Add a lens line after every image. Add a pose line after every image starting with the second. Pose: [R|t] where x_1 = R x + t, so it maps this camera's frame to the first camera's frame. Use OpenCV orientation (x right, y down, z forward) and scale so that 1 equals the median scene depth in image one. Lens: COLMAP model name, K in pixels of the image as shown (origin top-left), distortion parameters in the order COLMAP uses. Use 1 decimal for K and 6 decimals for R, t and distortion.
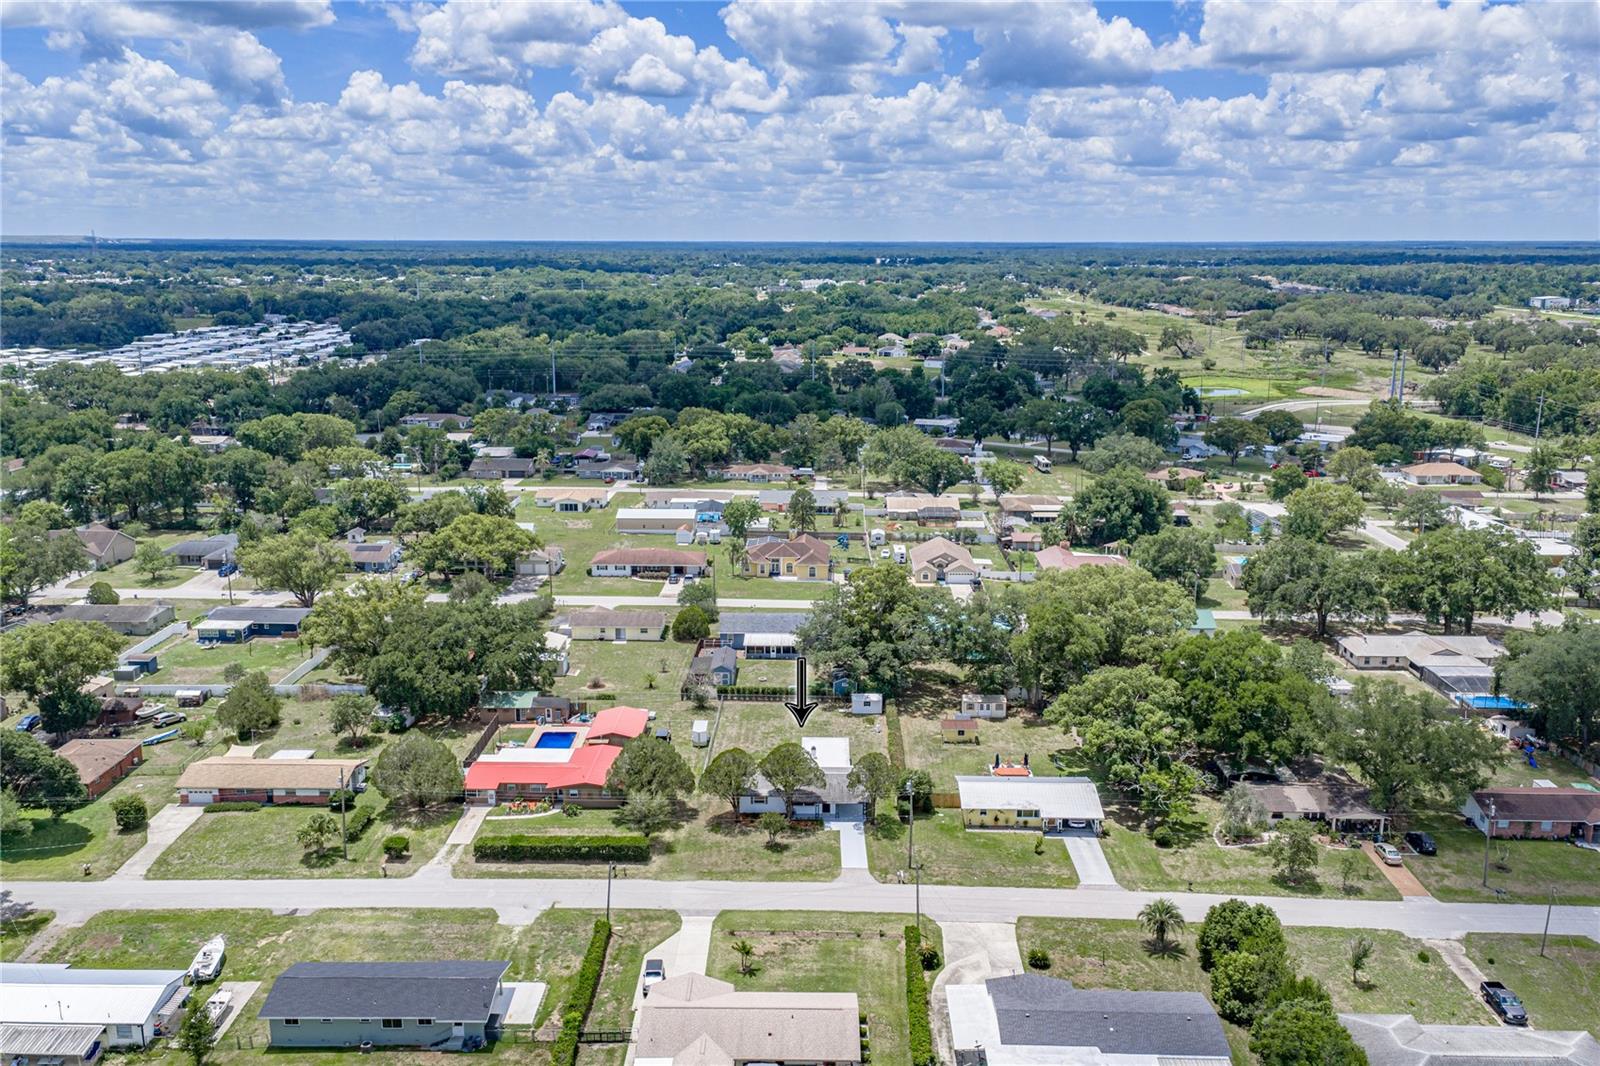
lens RADIAL K [[1322.8, 0, 793.3], [0, 1322.8, 533.2], [0, 0, 1]] dist [0.051576, -0.000678]
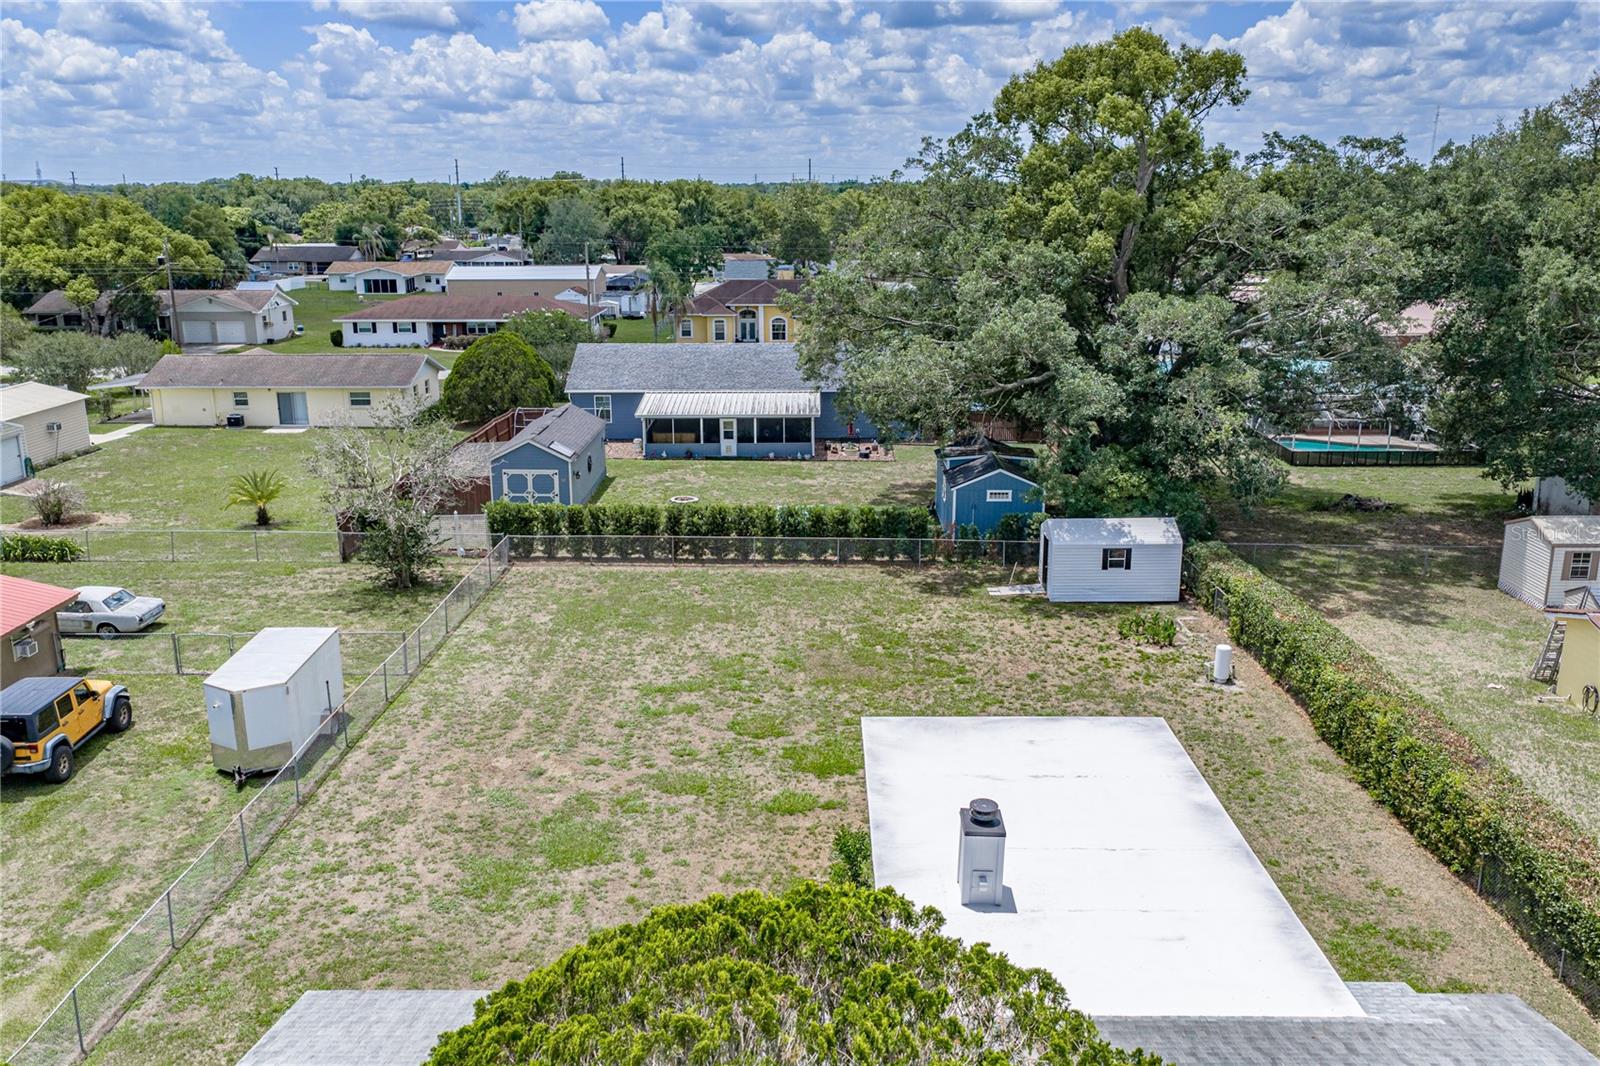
lens RADIAL K [[1322.8, 0, 793.3], [0, 1322.8, 533.2], [0, 0, 1]] dist [0.051576, -0.000678]
pose [[0.999942, -0.008010, 0.007132, -0.002296], [0.007750, 0.999329, 0.035811, 0.112864], [-0.007414, -0.035754, 0.999333, 0.752947]]
